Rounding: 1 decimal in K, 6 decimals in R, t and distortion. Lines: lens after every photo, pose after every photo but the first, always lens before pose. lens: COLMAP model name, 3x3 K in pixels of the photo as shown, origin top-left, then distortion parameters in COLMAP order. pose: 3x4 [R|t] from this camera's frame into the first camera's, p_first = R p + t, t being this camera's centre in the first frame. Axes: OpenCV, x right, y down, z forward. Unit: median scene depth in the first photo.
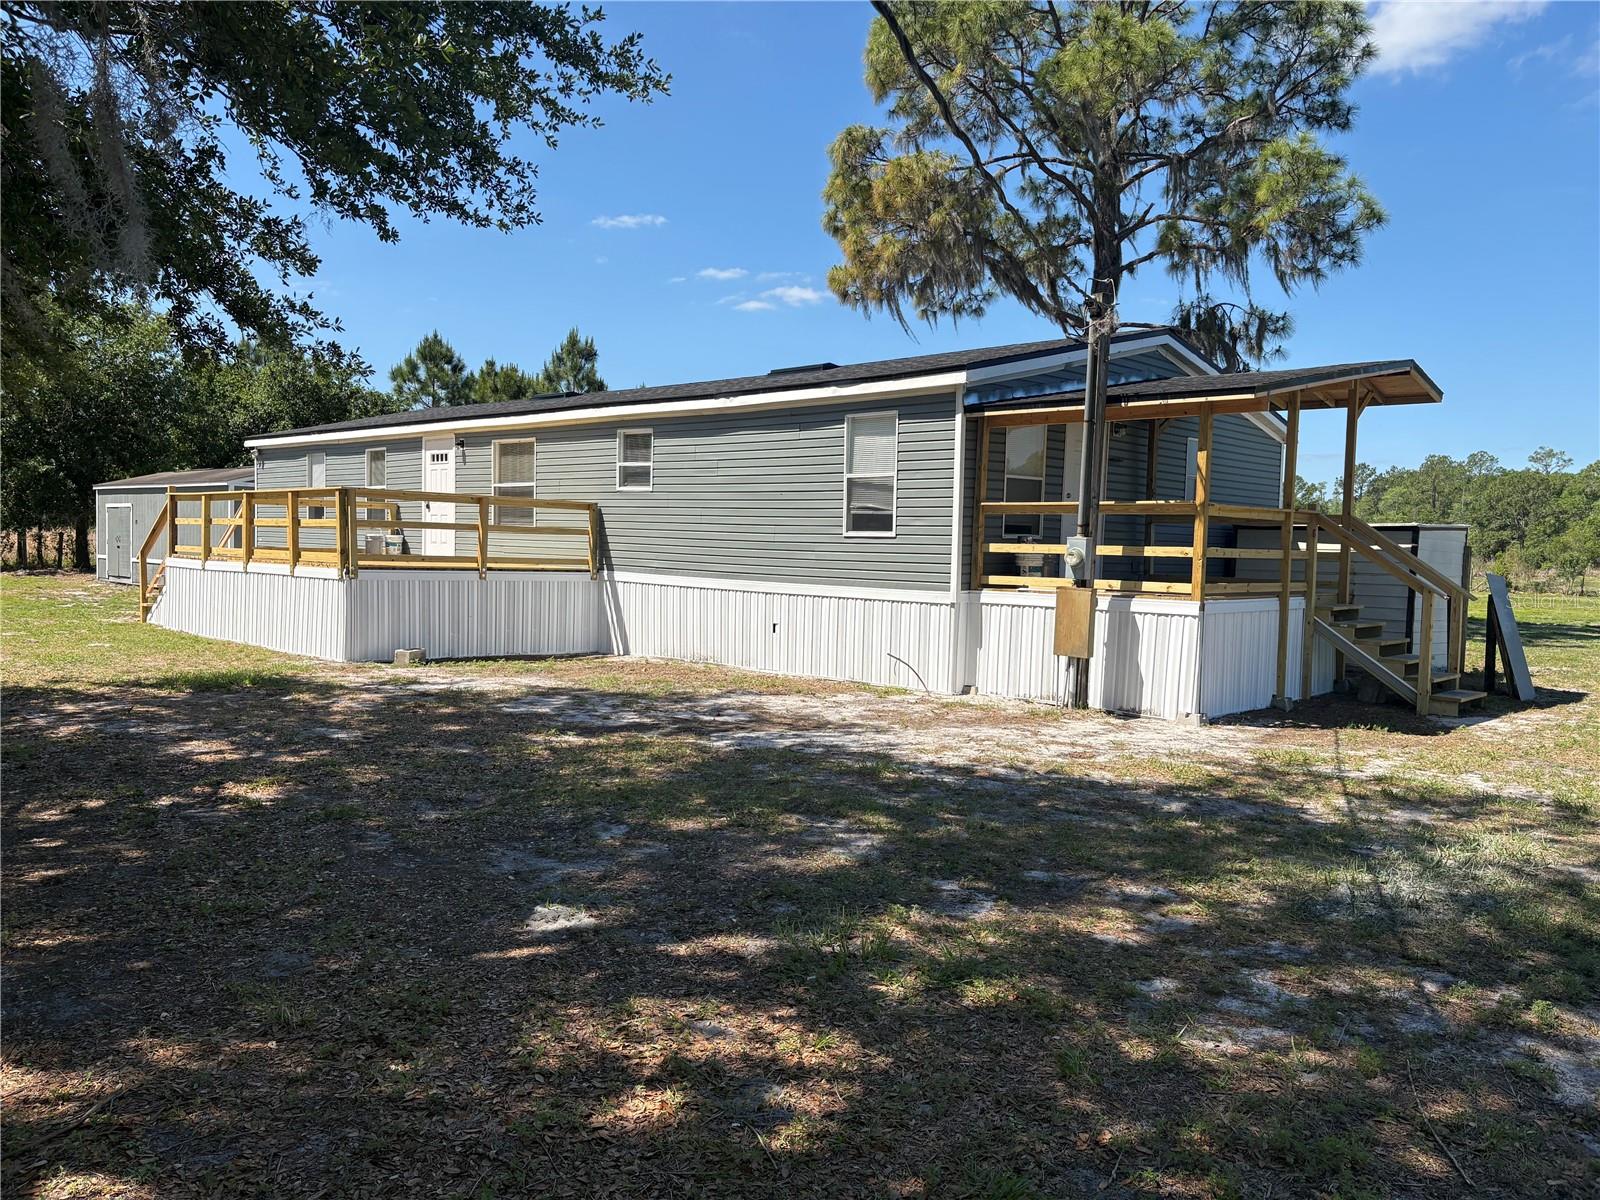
lens RADIAL K [[1207.9, 0, 800.0], [0, 1207.9, 600.0], [0, 0, 1]] dist [0.055556, -0.001852]
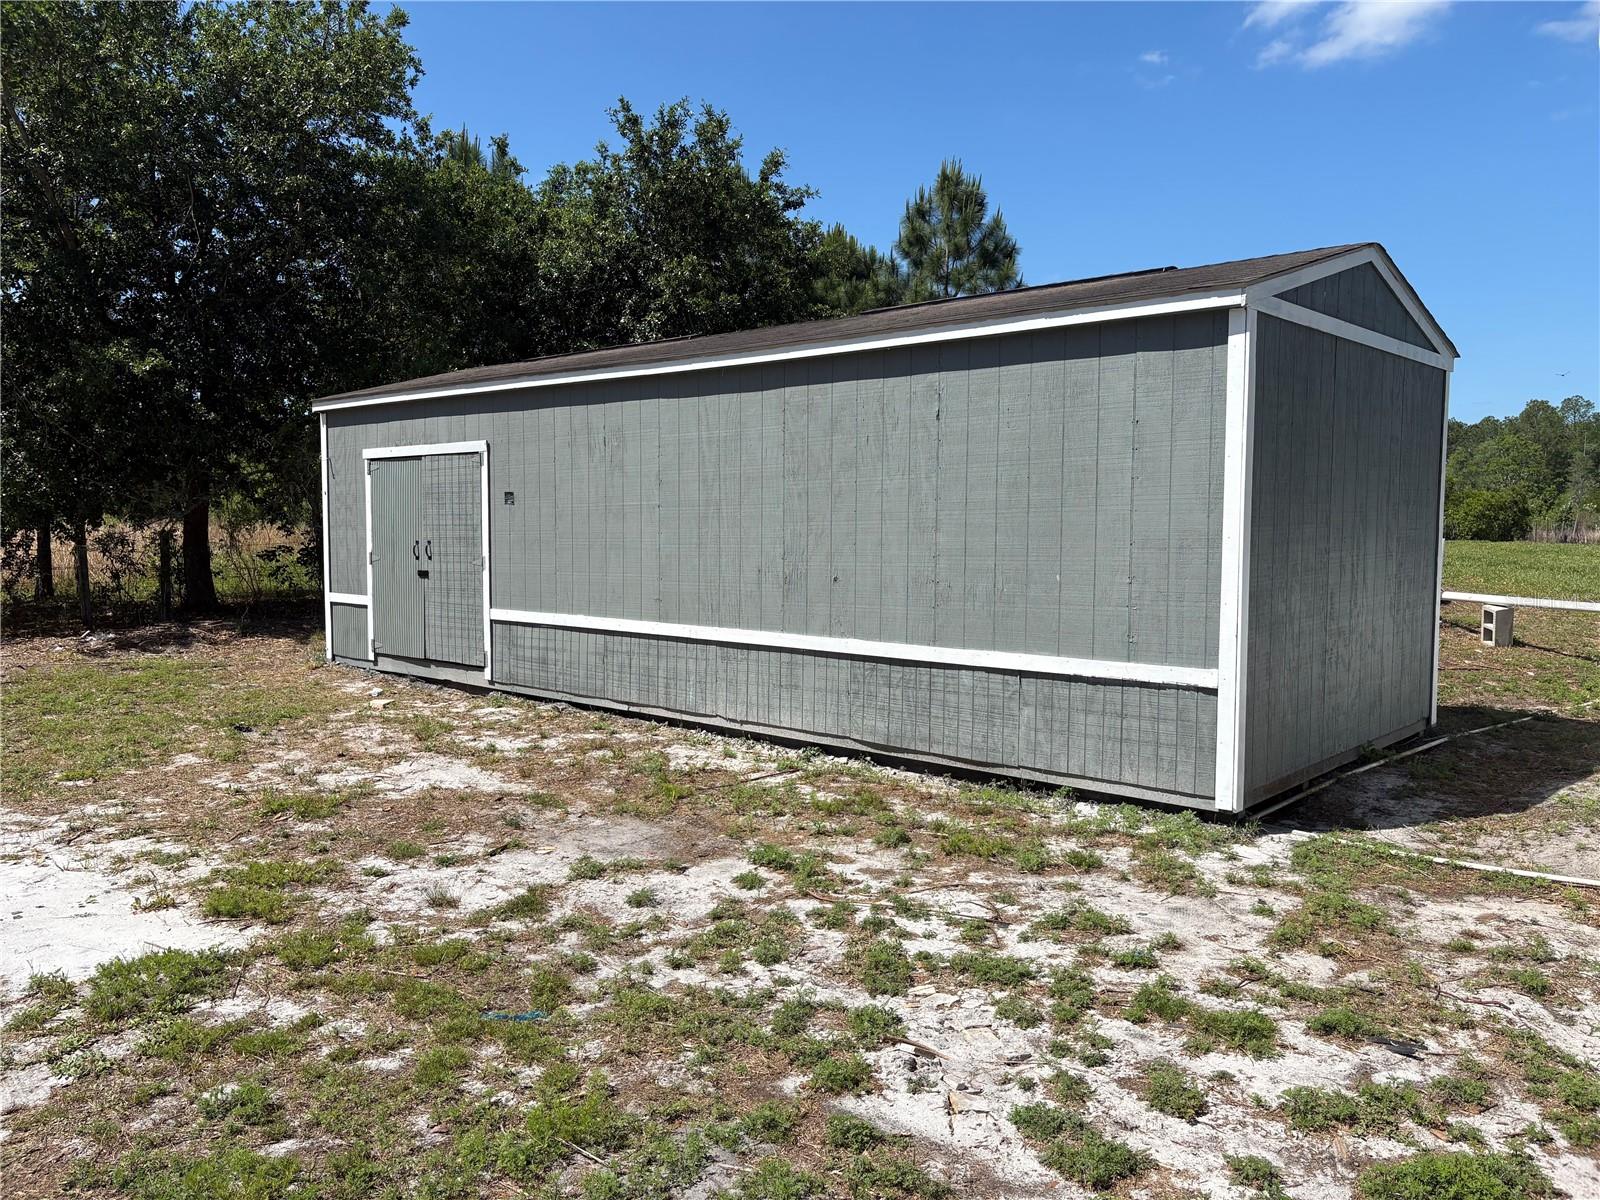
lens RADIAL K [[1207.9, 0, 800.0], [0, 1207.9, 600.0], [0, 0, 1]] dist [0.055556, -0.001852]
pose [[0.998267, -0.028347, 0.051570, -0.519473], [0.027142, 0.999346, 0.023905, -0.045580], [-0.052213, -0.022464, 0.998383, 0.731522]]
